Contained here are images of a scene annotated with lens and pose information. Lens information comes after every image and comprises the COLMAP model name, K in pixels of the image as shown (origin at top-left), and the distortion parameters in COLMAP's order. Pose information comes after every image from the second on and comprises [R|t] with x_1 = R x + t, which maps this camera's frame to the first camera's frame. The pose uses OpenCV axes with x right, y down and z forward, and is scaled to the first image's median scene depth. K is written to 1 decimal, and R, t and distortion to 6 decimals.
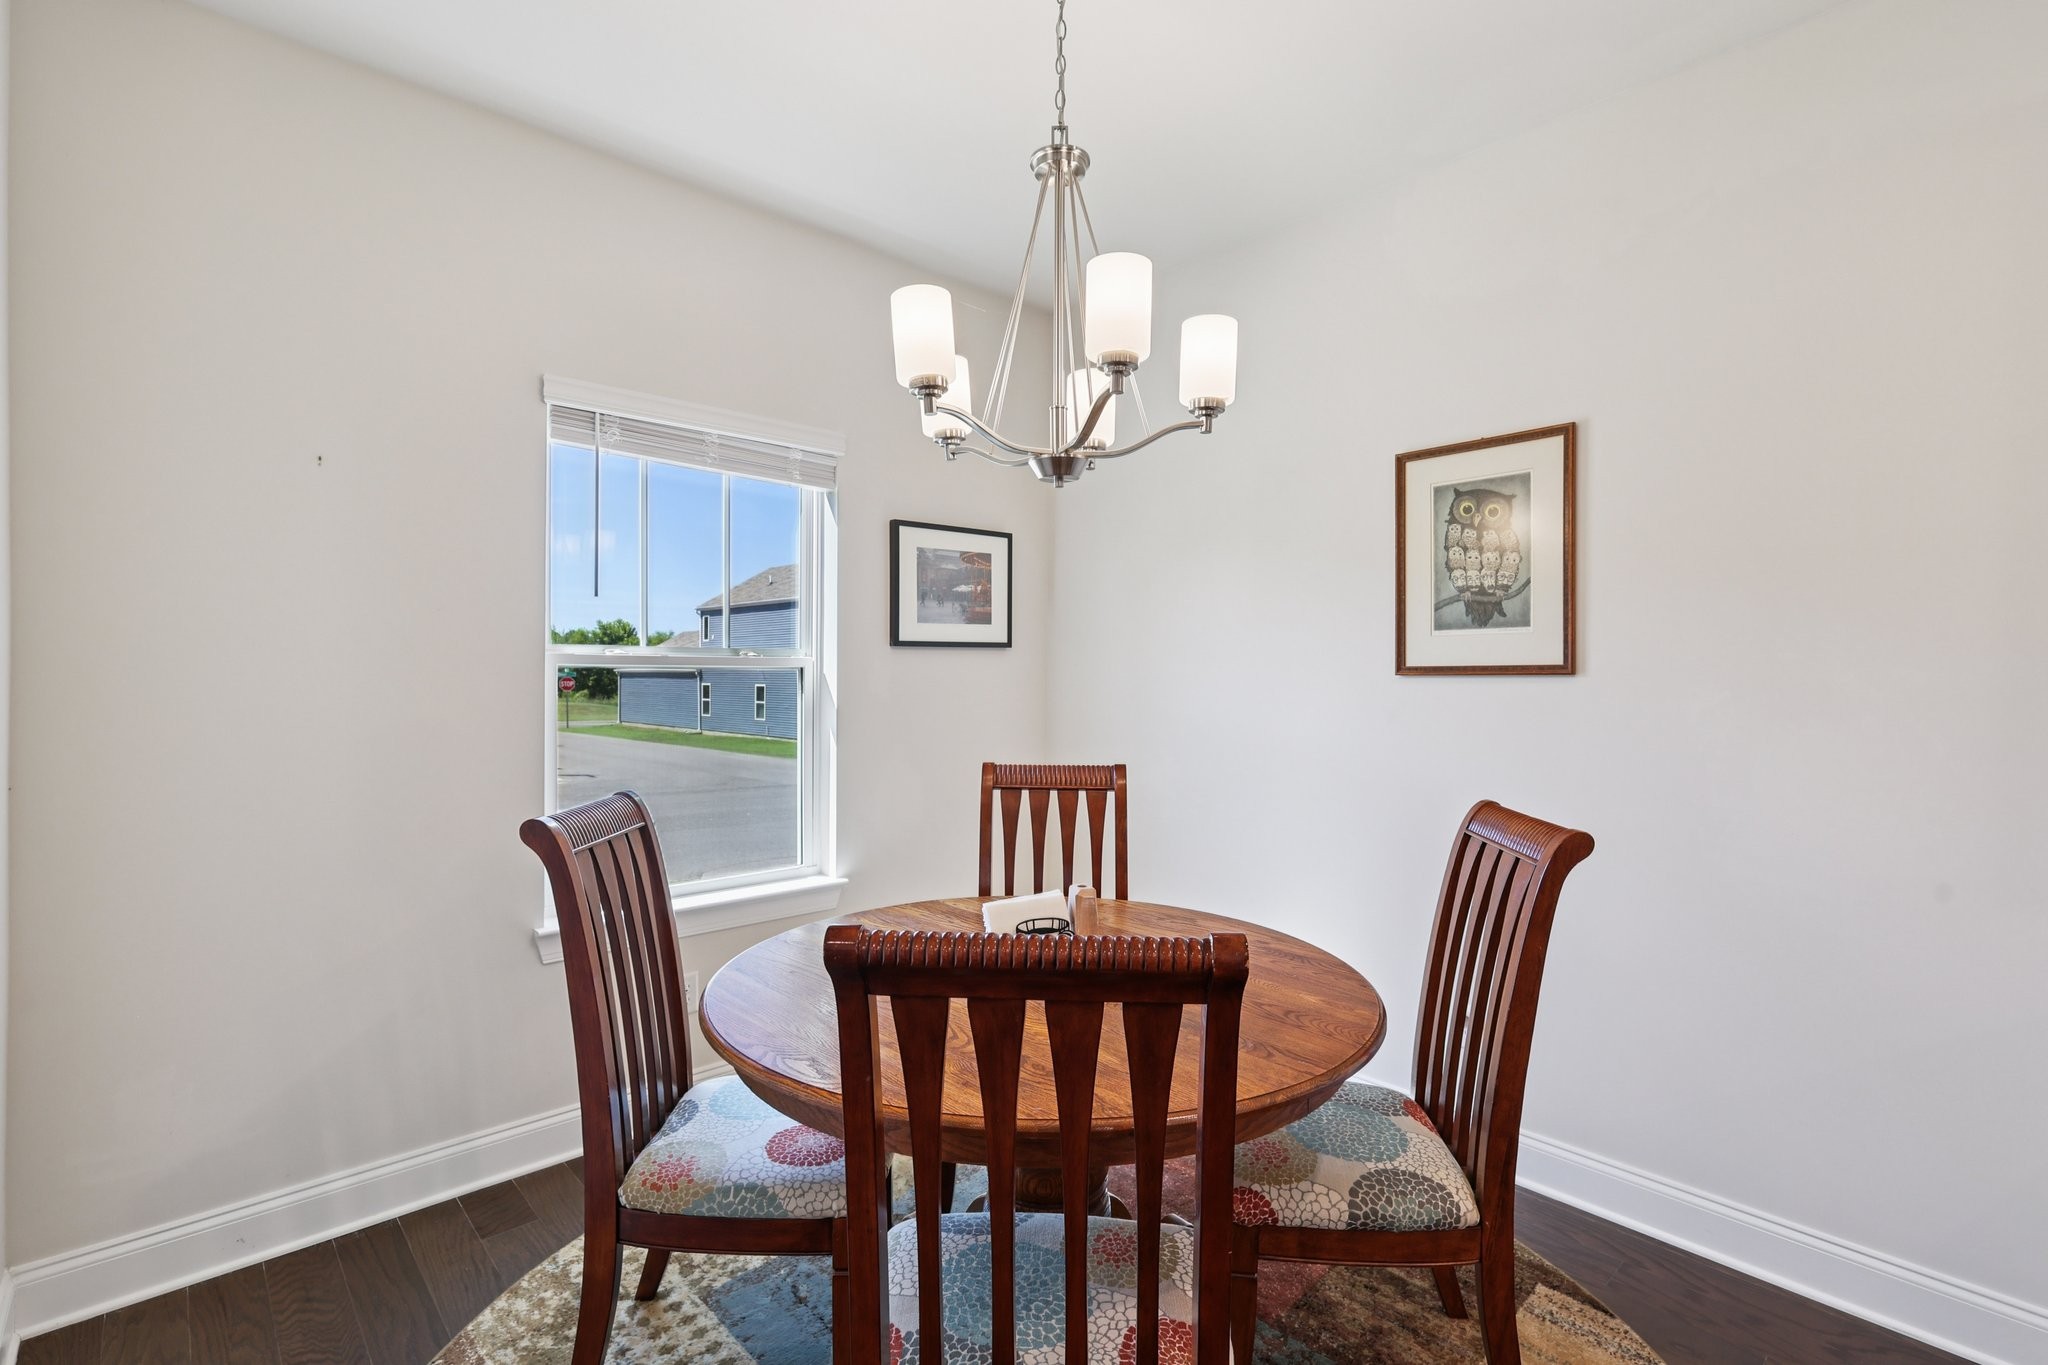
lens RADIAL K [[948.4, 0, 1023.6], [0, 948.4, 679.8], [0, 0, 1]] dist [-0.004989, -0.000448]
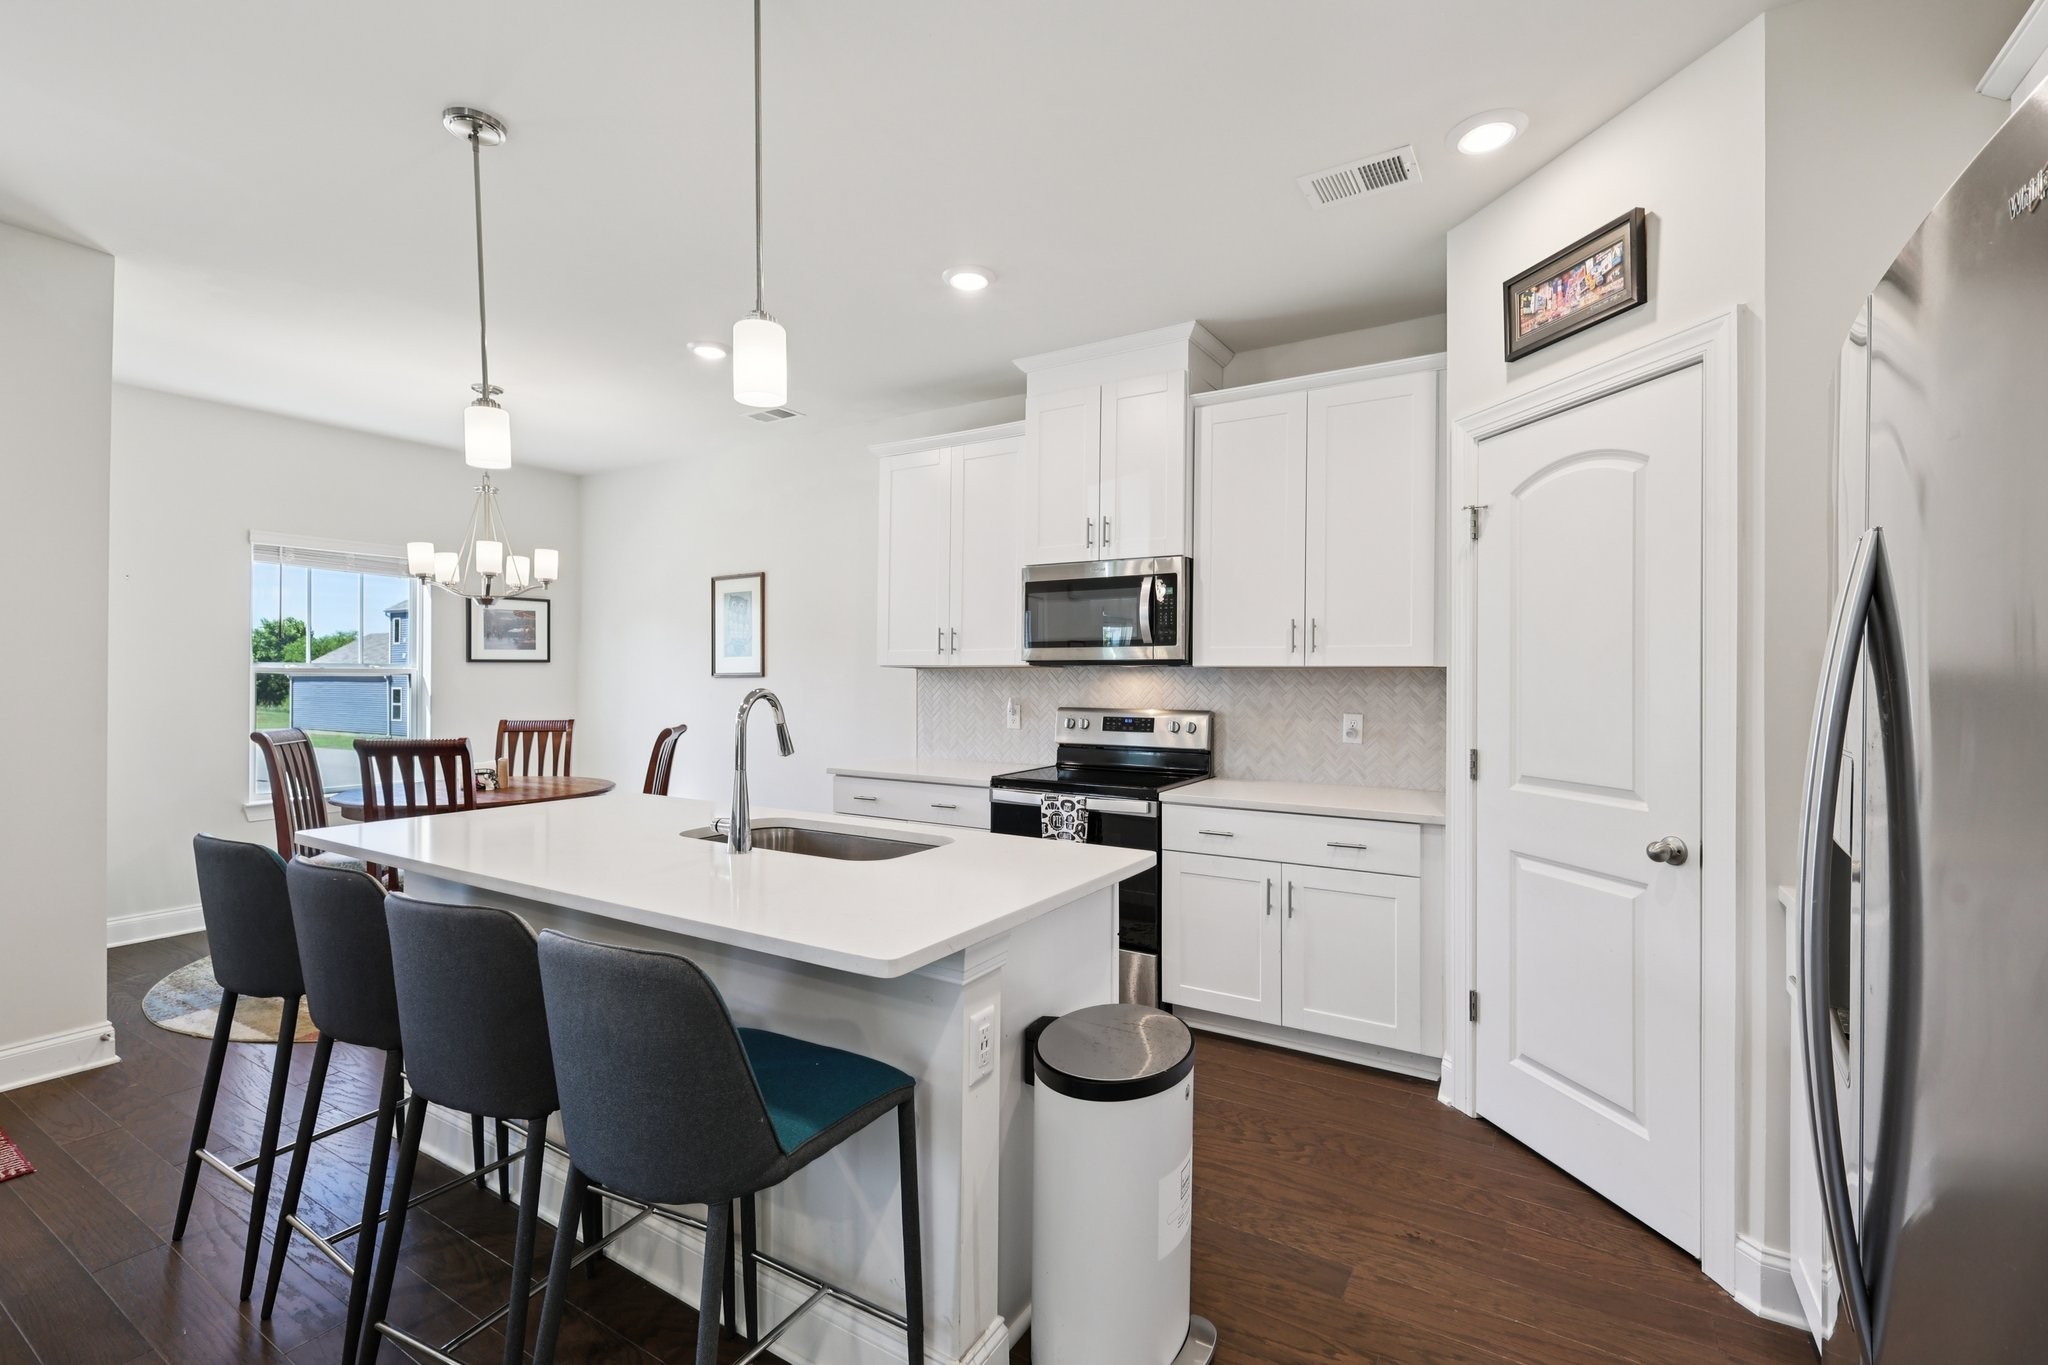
lens RADIAL K [[909.6, 0, 1024.5], [0, 909.6, 675.8], [0, 0, 1]] dist [0.003758, 0.000881]
pose [[0.962468, -0.002523, 0.271384, 0.518450], [0.004409, 0.999970, -0.006342, 0.008722], [-0.271360, 0.007300, 0.962450, -1.231721]]
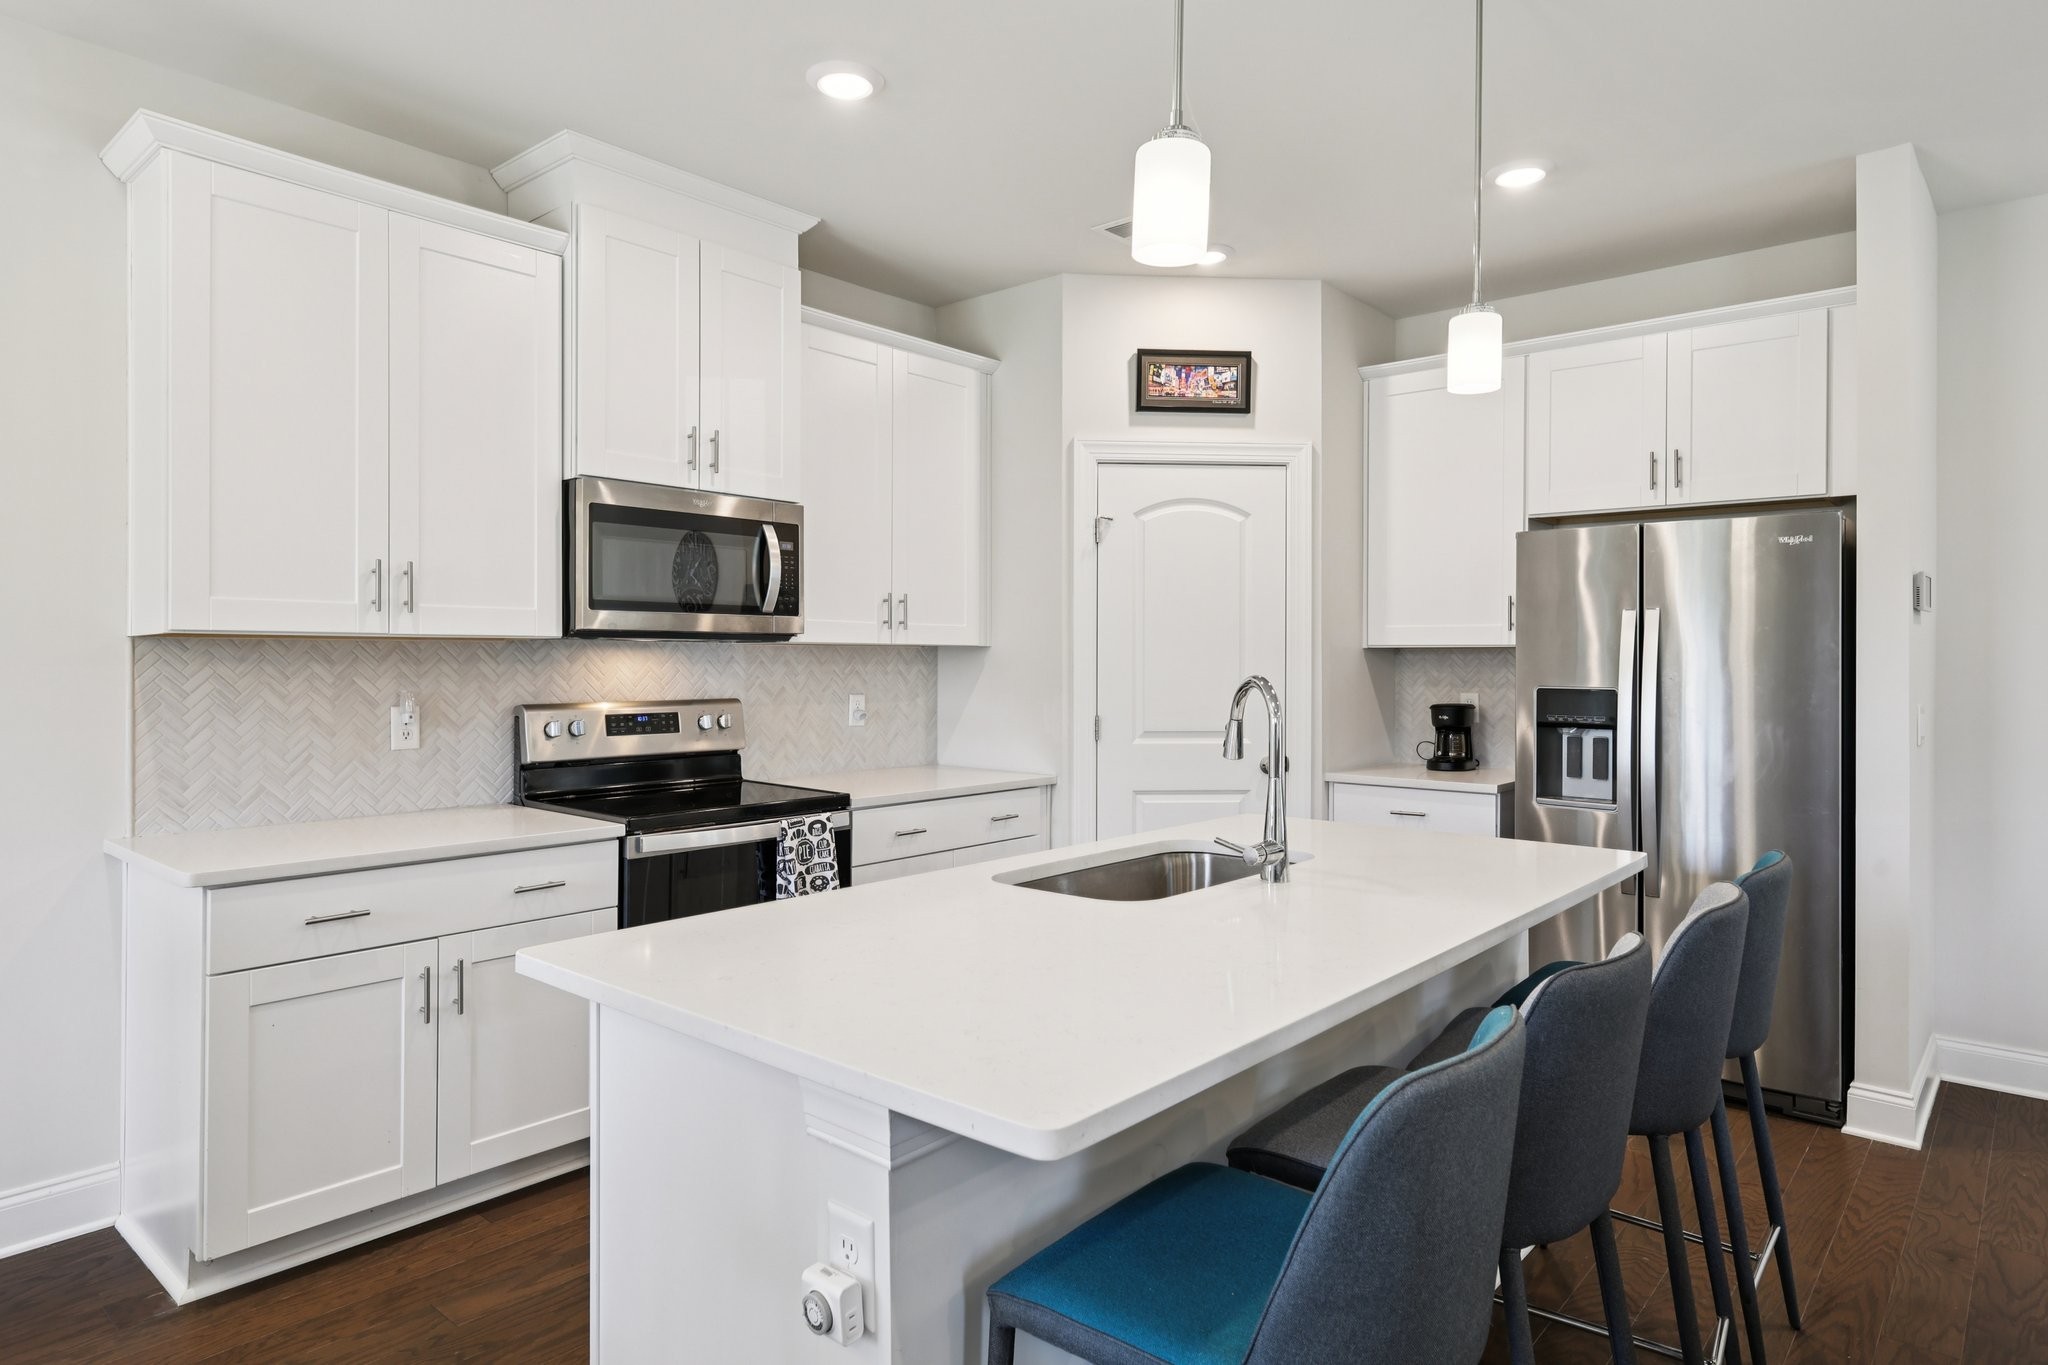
lens RADIAL K [[1173.8, 0, 1017.2], [0, 1173.8, 651.6], [0, 0, 1]] dist [-0.021762, -0.000851]
pose [[-0.113222, -0.005617, 0.993554, -0.293850], [0.001400, 0.999982, 0.005813, -0.009983], [-0.993569, 0.002049, -0.113212, -0.100289]]
